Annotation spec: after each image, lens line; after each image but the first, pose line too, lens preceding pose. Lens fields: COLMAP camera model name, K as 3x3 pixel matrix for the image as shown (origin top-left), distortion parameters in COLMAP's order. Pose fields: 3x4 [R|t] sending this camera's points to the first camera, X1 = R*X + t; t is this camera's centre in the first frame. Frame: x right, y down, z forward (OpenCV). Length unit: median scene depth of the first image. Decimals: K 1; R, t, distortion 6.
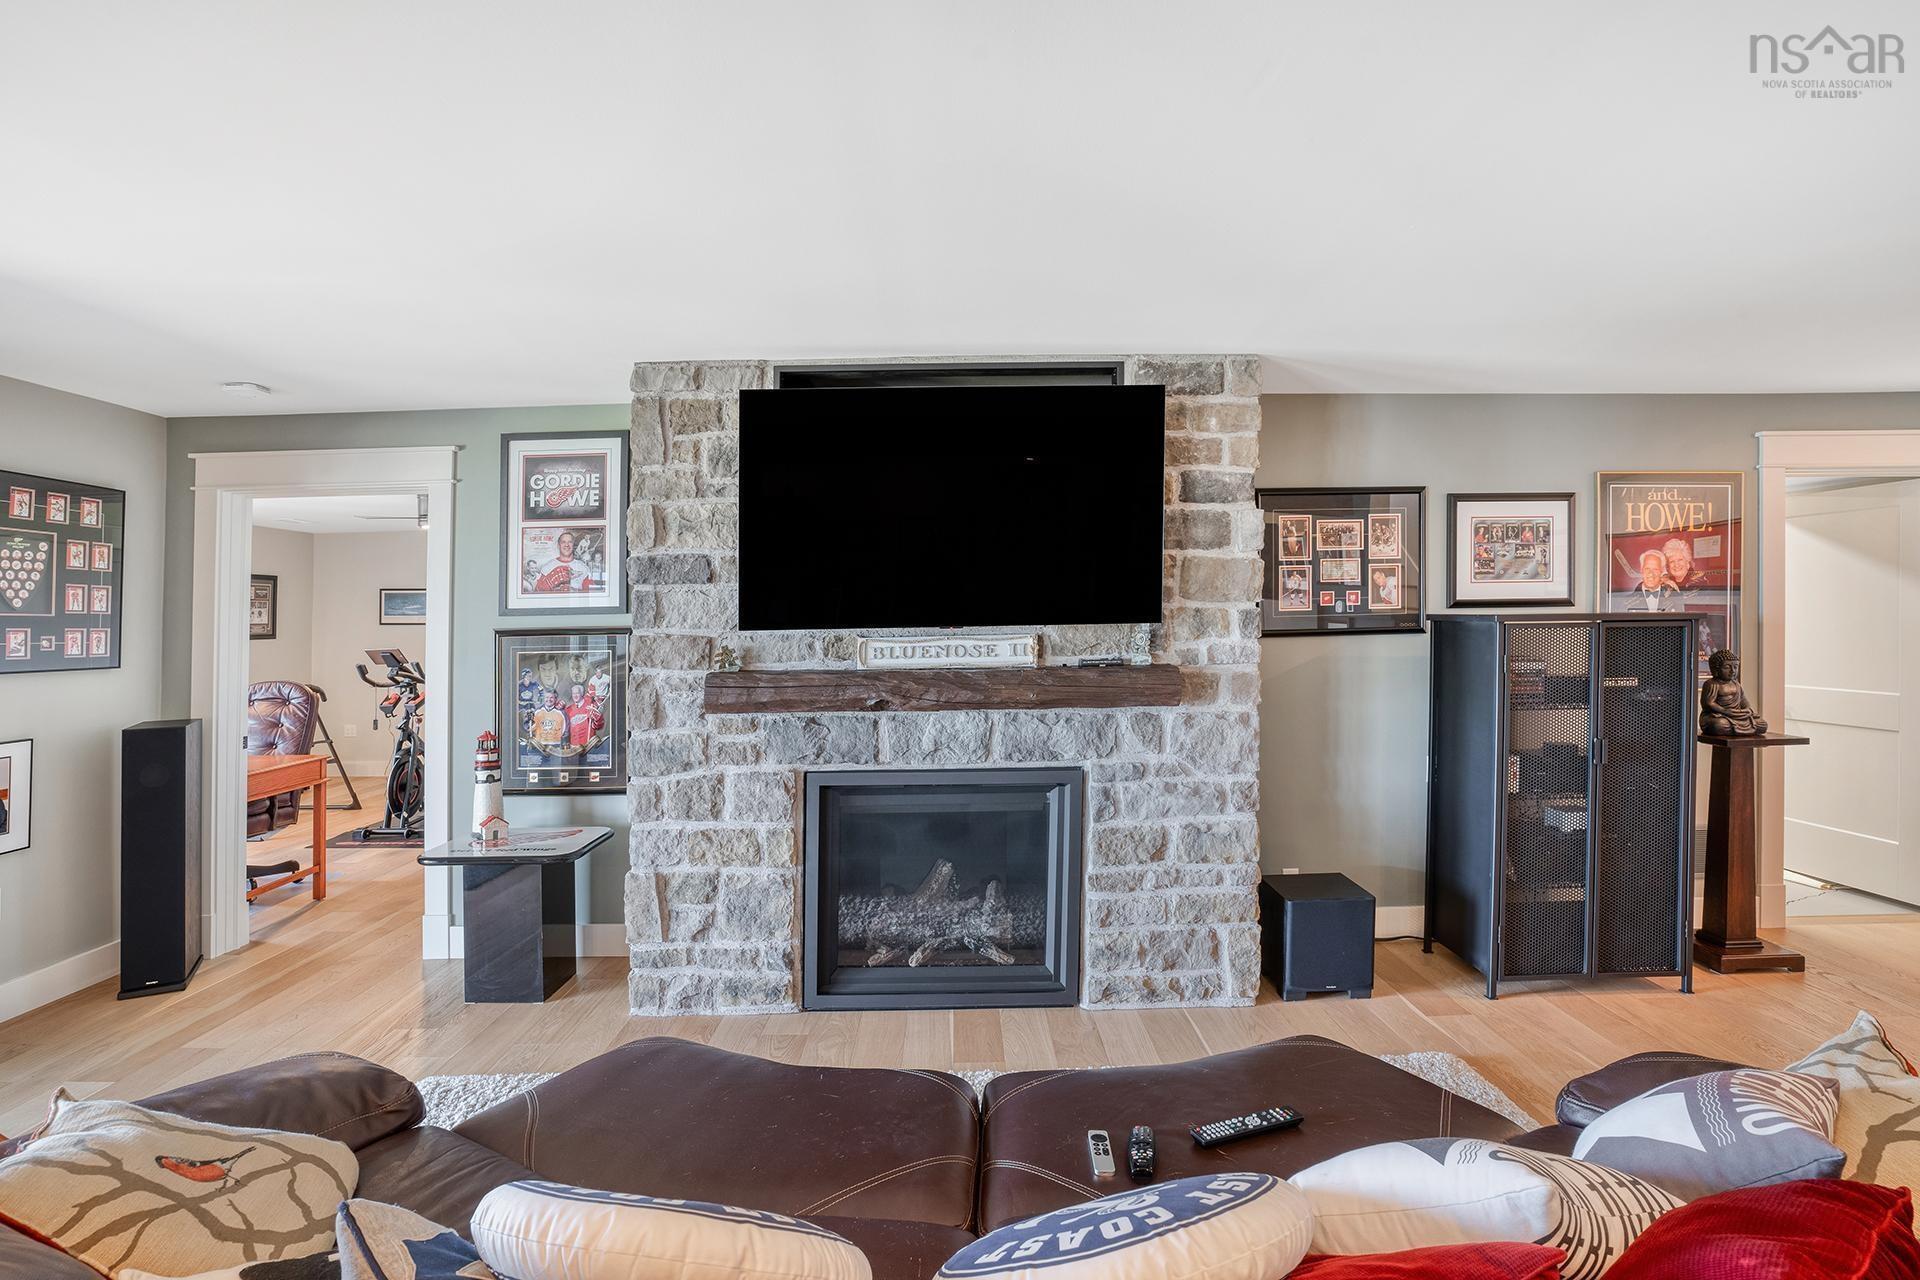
lens RADIAL K [[949.1, 0, 944.4], [0, 949.1, 620.6], [0, 0, 1]] dist [-0.040376, 0.001184]
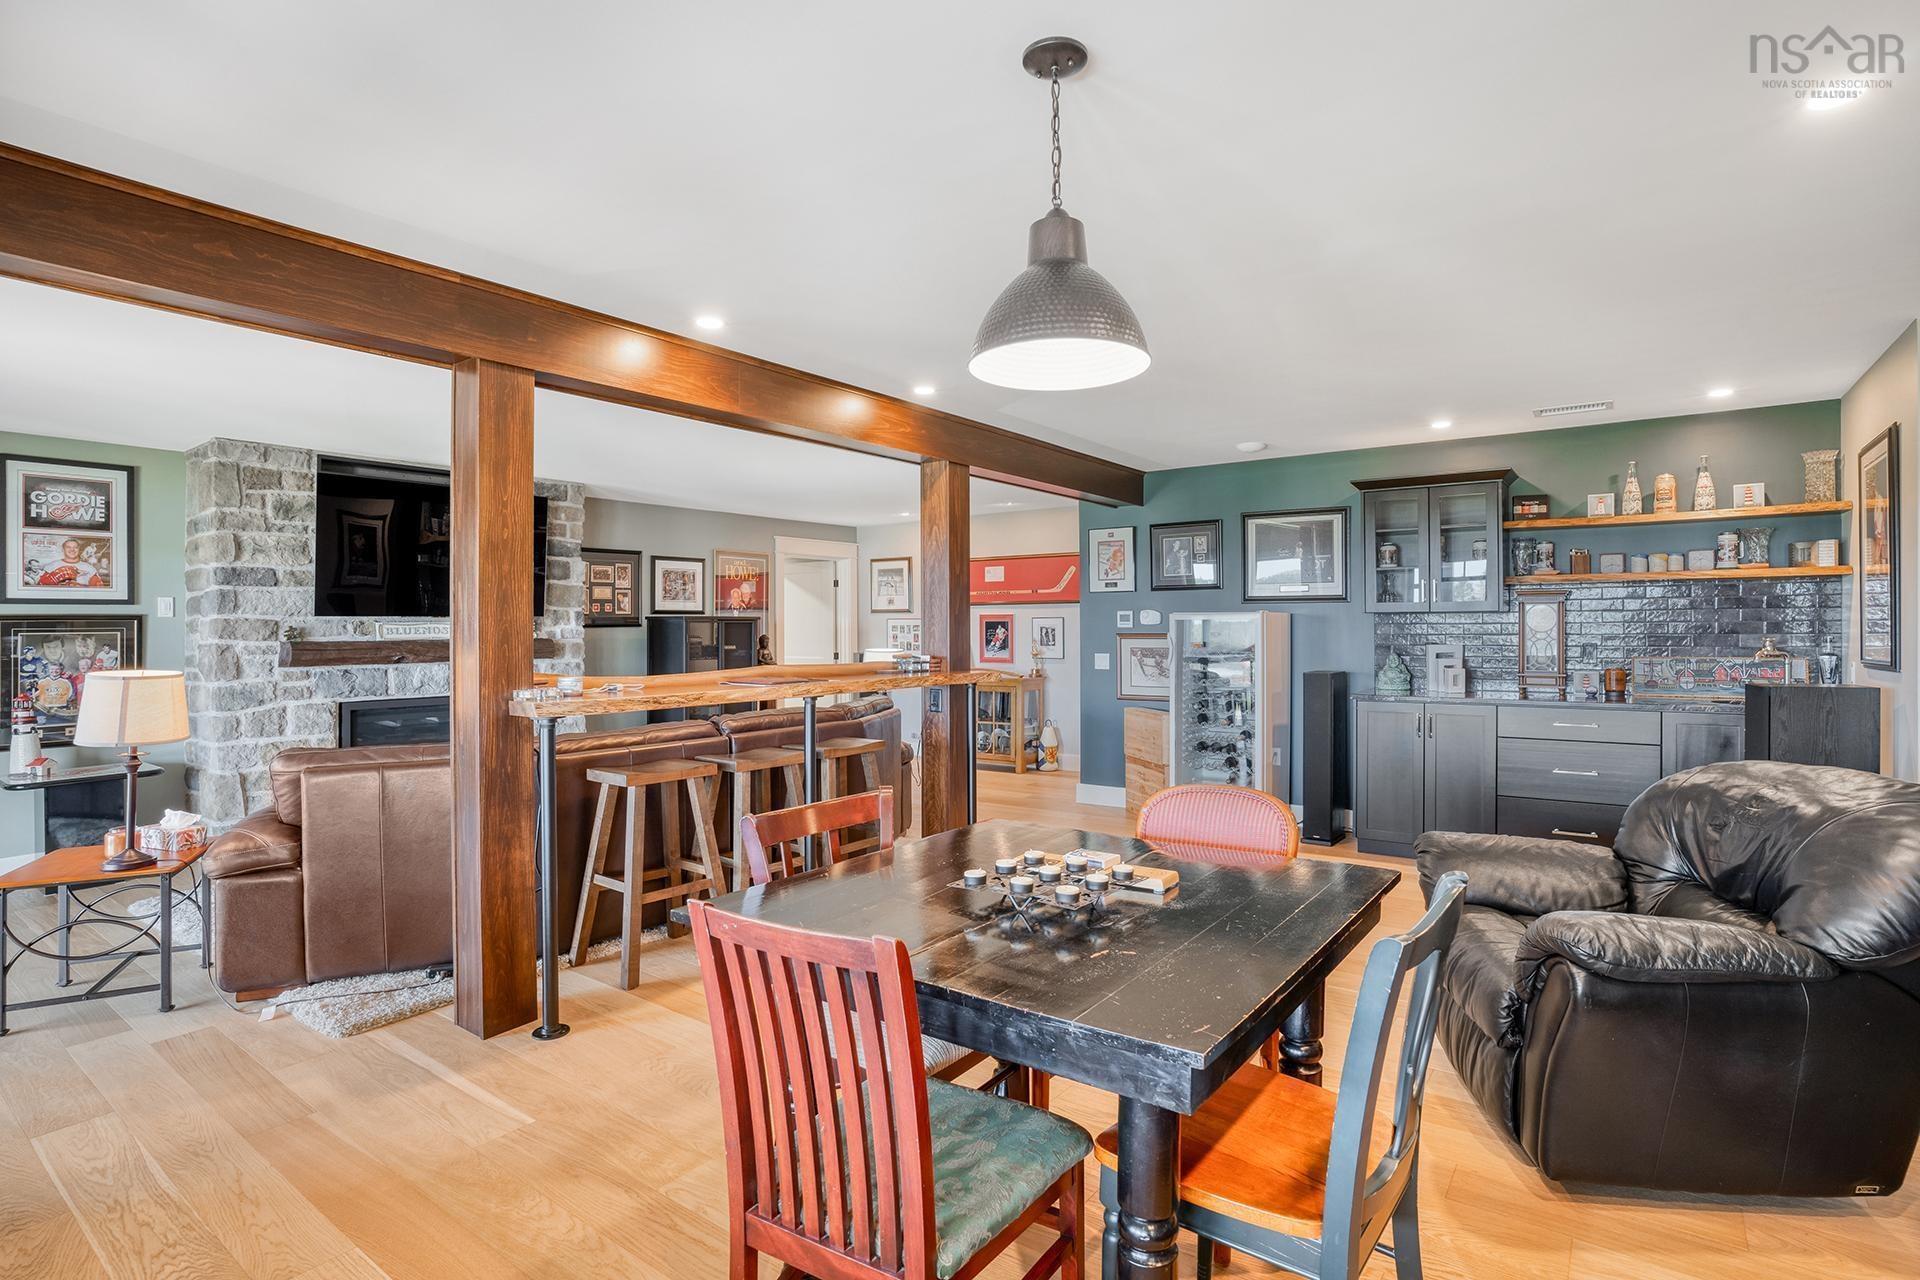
lens RADIAL K [[919.2, 0, 957.5], [0, 919.2, 622.2], [0, 0, 1]] dist [-0.020592, 0.000493]
pose [[0.581298, 0.013683, 0.813576, -0.801525], [0.000559, 0.999852, -0.017215, 0.045986], [-0.813691, 0.010462, 0.581204, -0.790751]]
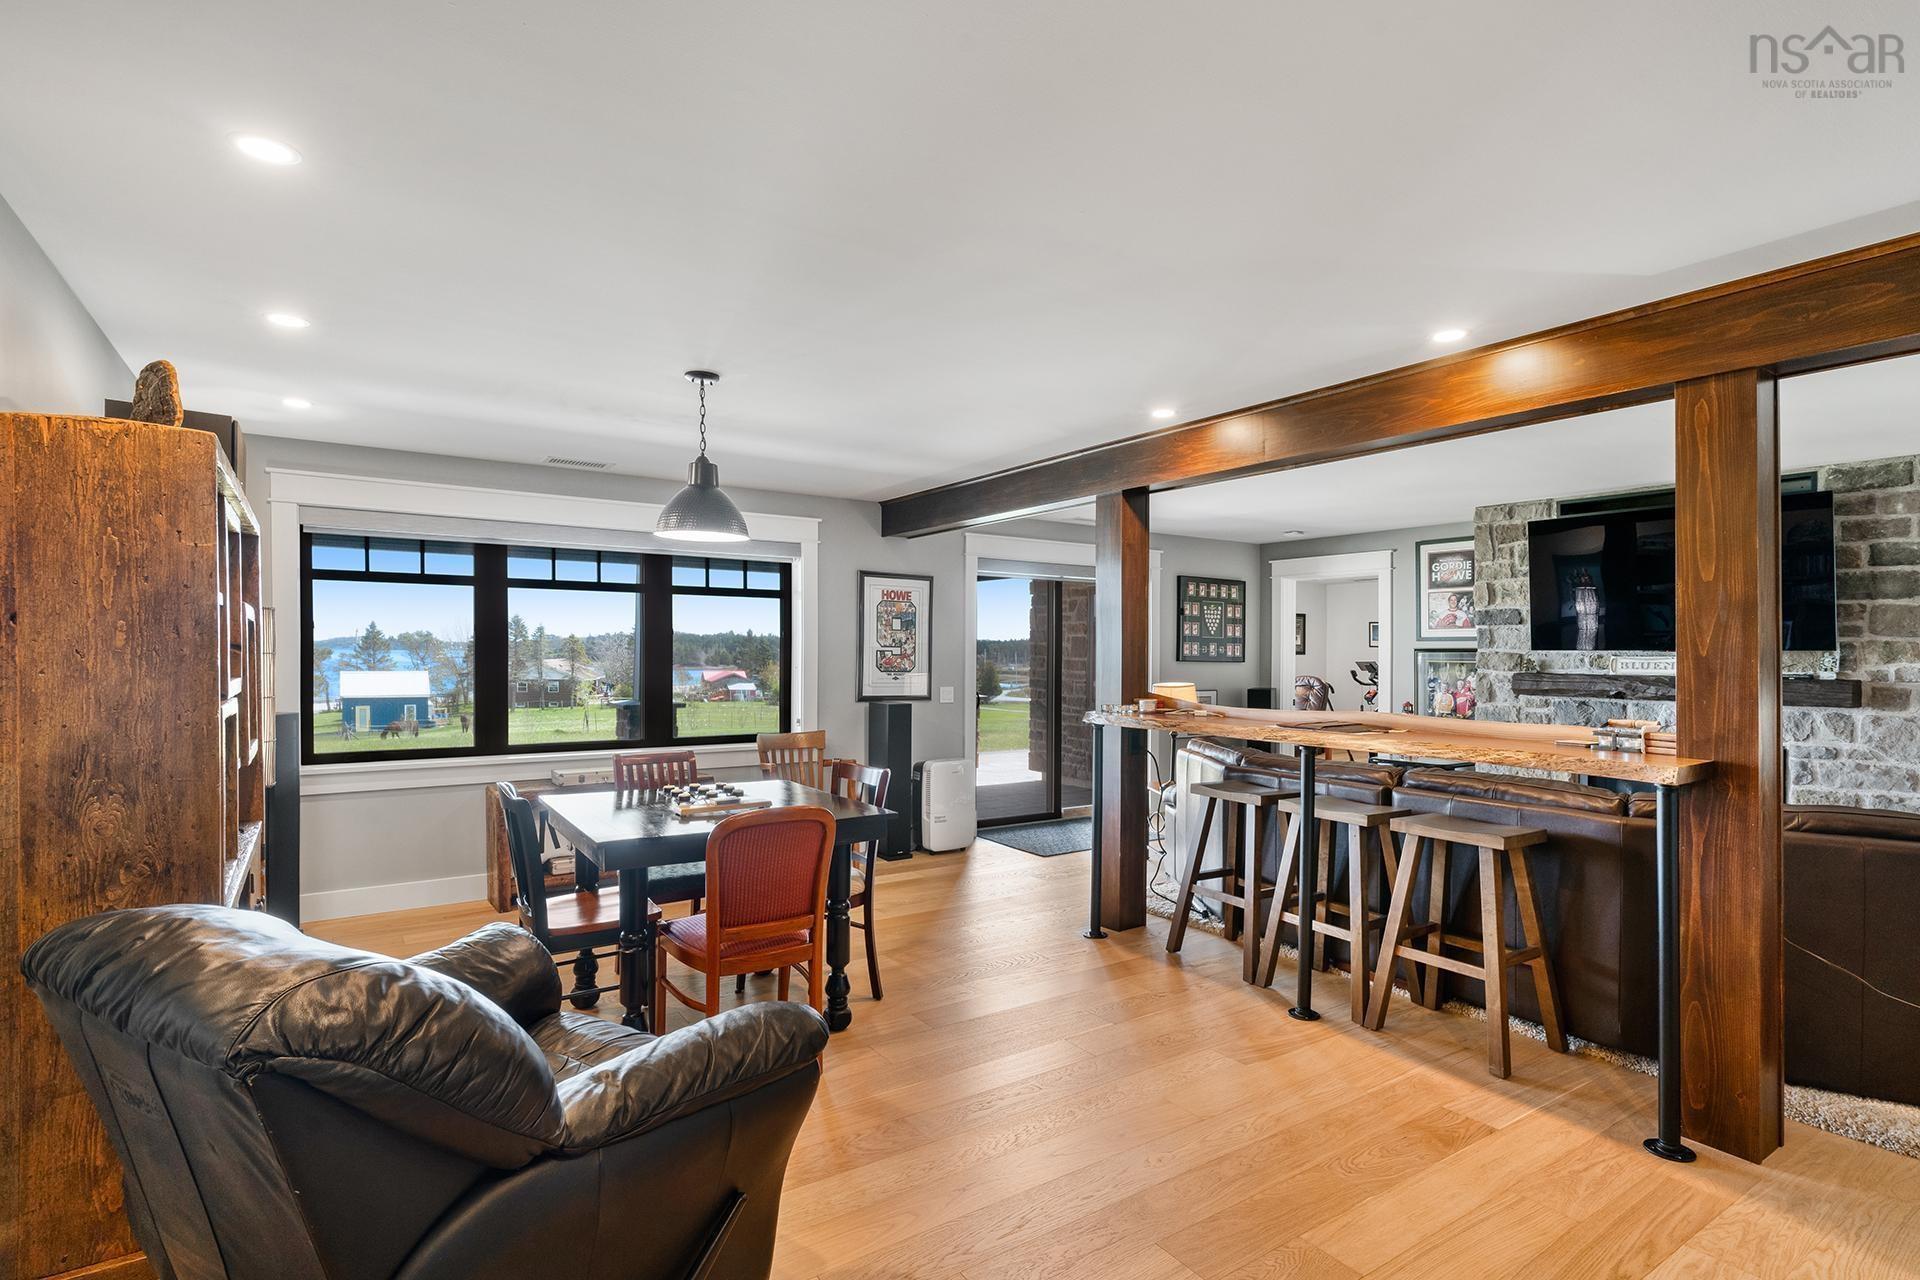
lens RADIAL K [[965.8, 0, 949.8], [0, 965.8, 564.1], [0, 0, 1]] dist [-0.017091, 0.000477]
pose [[0.565543, -0.051771, -0.823092, 0.651415], [-0.020800, 0.996815, -0.076990, 0.010480], [0.824456, 0.060661, 0.562665, -0.946767]]
